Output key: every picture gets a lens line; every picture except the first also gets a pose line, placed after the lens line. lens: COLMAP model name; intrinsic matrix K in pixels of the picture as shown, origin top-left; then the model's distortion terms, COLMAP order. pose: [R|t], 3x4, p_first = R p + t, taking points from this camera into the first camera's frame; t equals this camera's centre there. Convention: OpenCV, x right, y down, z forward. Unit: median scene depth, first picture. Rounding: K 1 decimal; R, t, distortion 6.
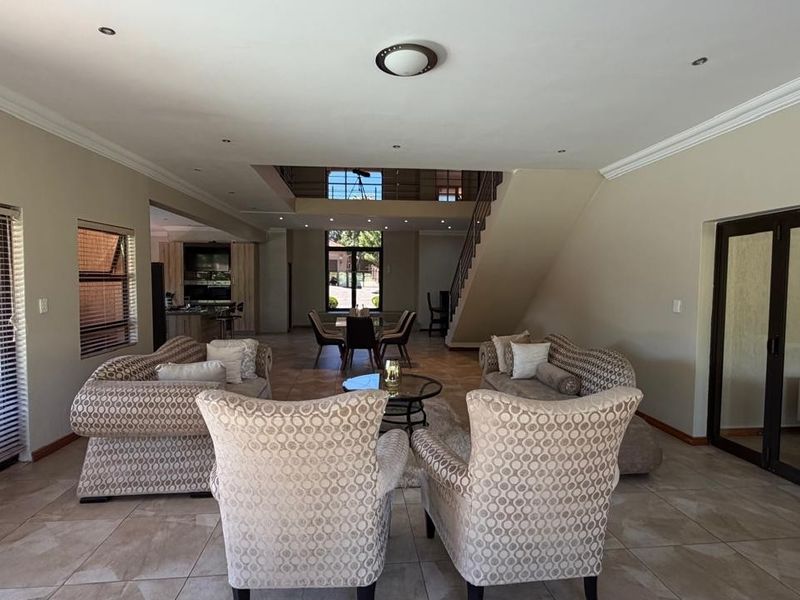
lens RADIAL K [[425.7, 0, 401.4], [0, 425.7, 300.6], [0, 0, 1]] dist [0.005285, -0.002125]
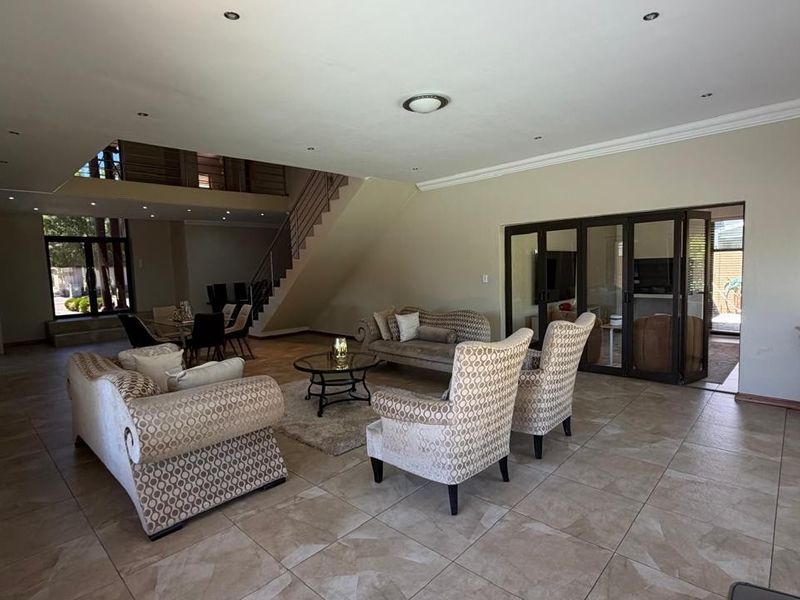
lens RADIAL K [[425.7, 0, 397.3], [0, 425.7, 299.9], [0, 0, 1]] dist [0.005285, -0.002125]
pose [[0.757822, -0.085359, 0.646853, -0.631435], [0.072355, 0.996285, 0.046702, -0.007046], [-0.648436, 0.011412, 0.761183, 0.019745]]
